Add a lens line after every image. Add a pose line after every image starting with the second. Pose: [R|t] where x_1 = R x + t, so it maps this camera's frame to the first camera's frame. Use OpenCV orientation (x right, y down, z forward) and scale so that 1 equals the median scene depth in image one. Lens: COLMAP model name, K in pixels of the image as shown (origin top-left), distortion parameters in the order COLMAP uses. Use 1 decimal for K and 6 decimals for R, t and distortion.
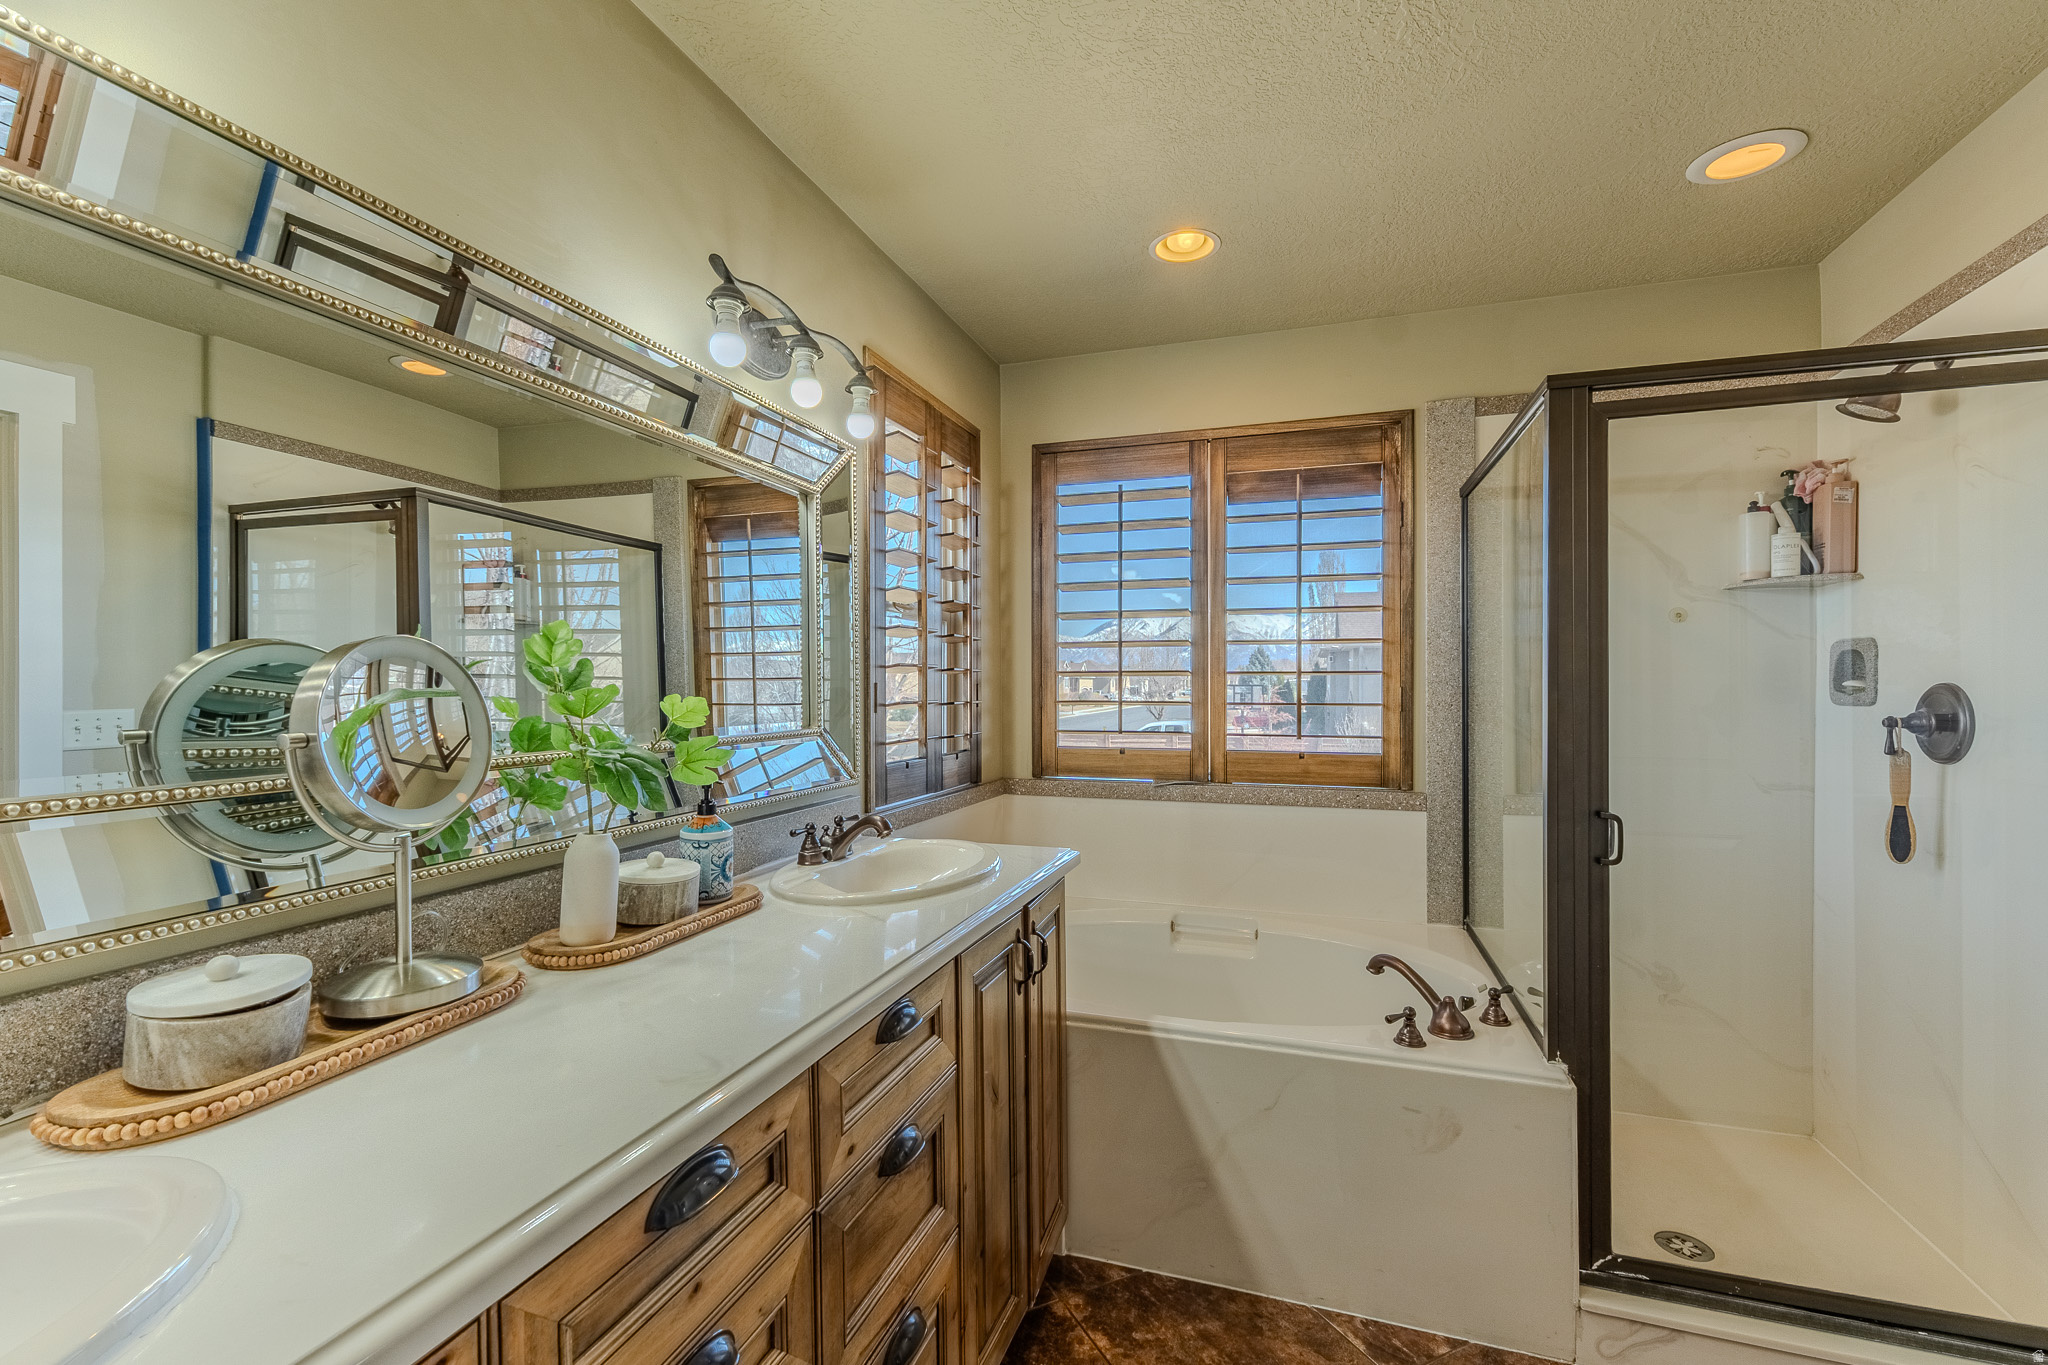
lens RADIAL K [[875.9, 0, 1033.6], [0, 875.9, 692.7], [0, 0, 1]] dist [0.003665, 0.000594]
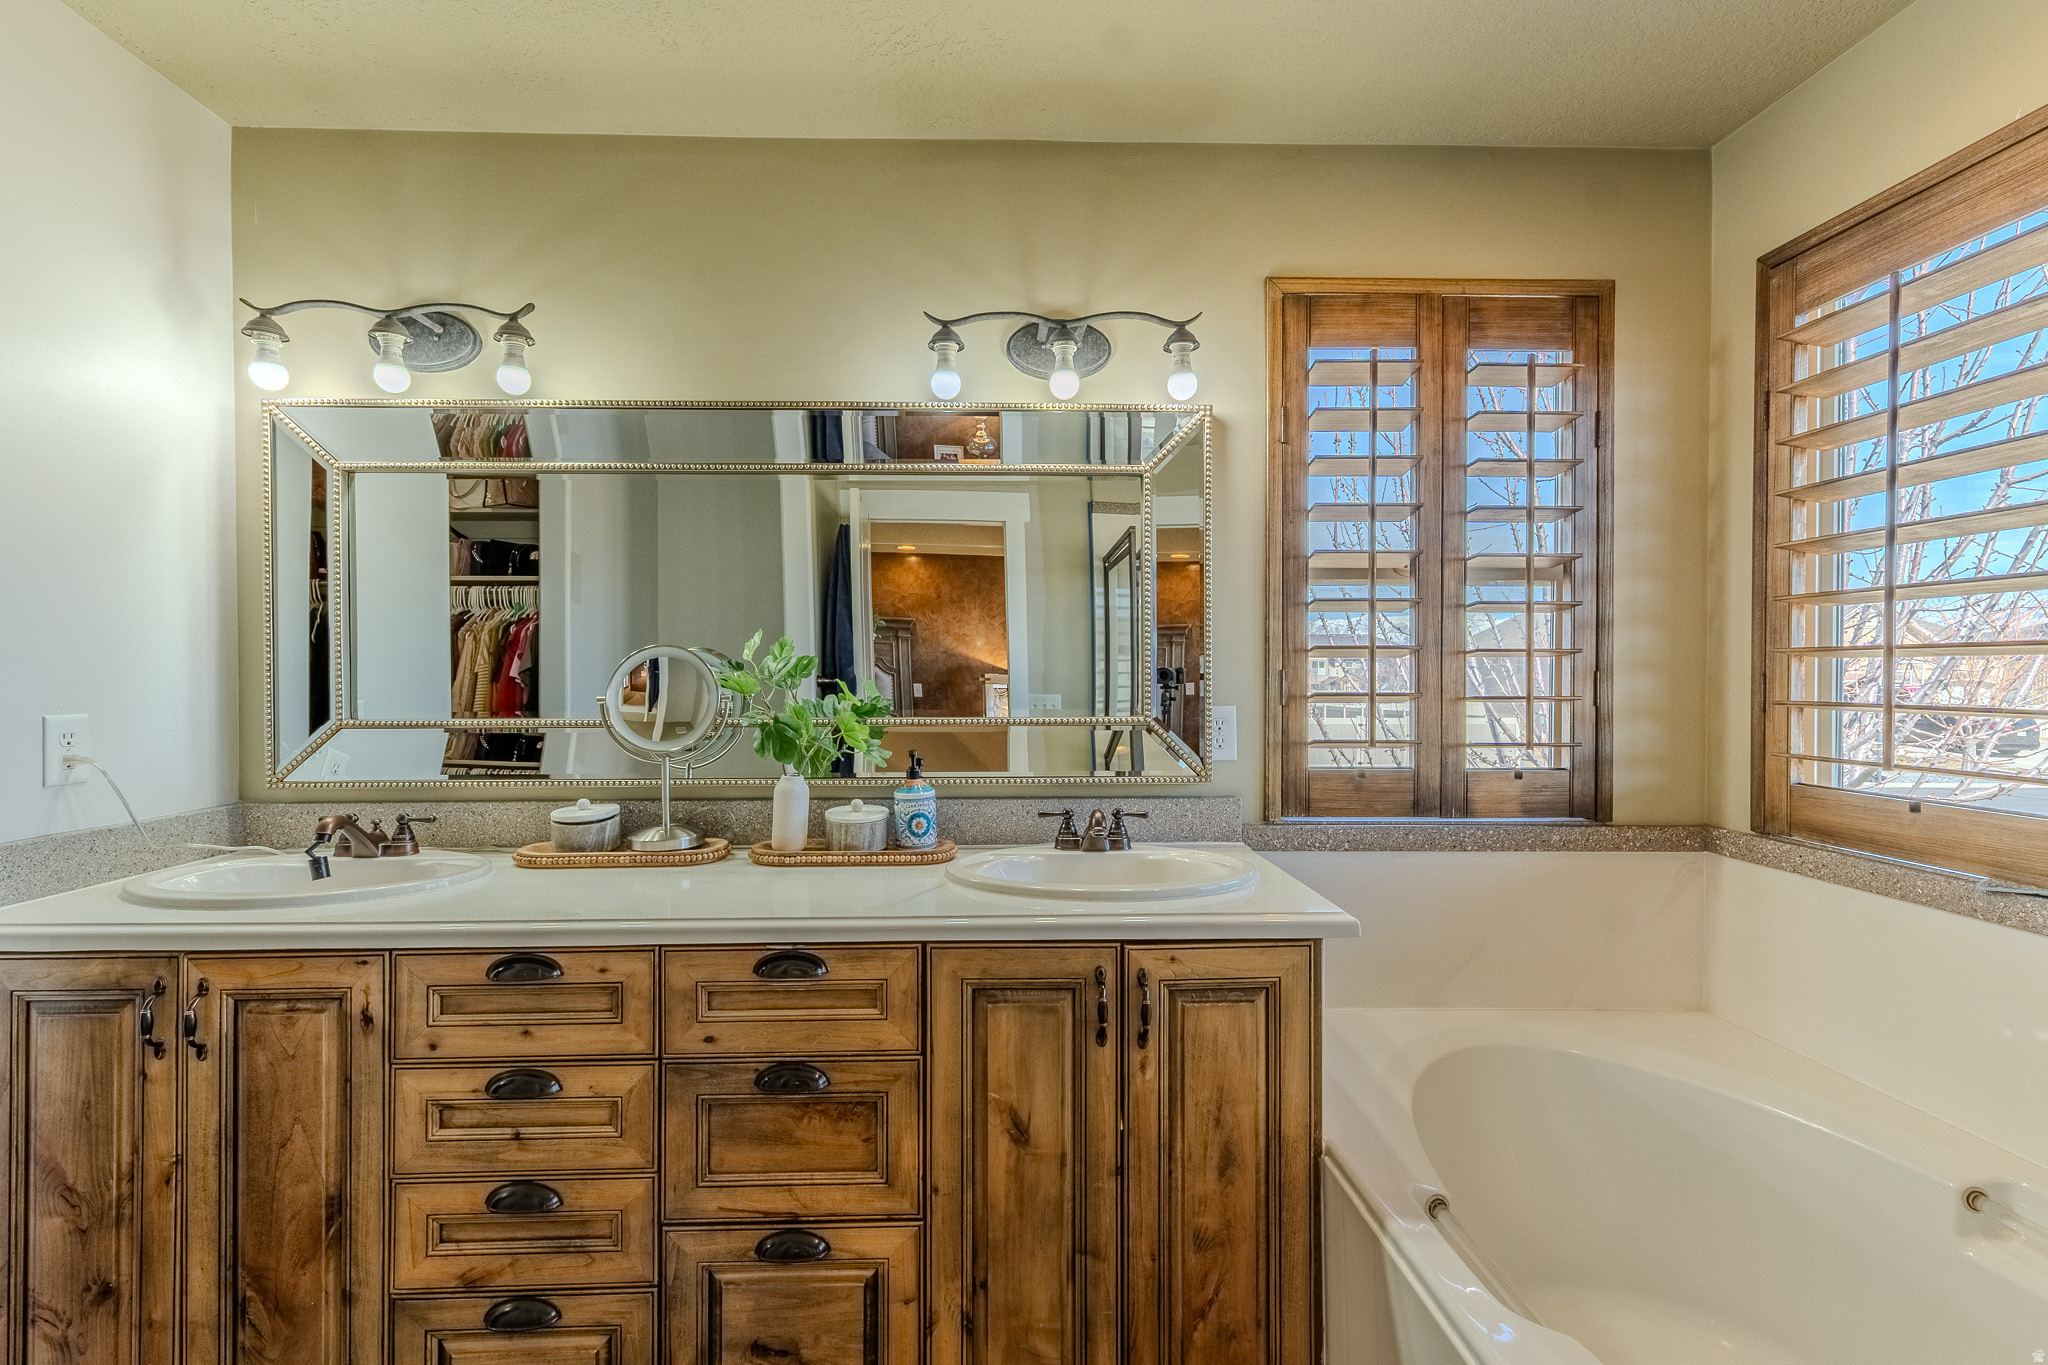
lens RADIAL K [[875.9, 0, 1031.9], [0, 875.9, 688.8], [0, 0, 1]] dist [0.003665, 0.000594]
pose [[0.332467, 0.009826, -0.943064, 0.430477], [-0.008896, 0.999934, 0.007282, 0.001402], [0.943073, 0.005968, 0.332533, 0.386876]]
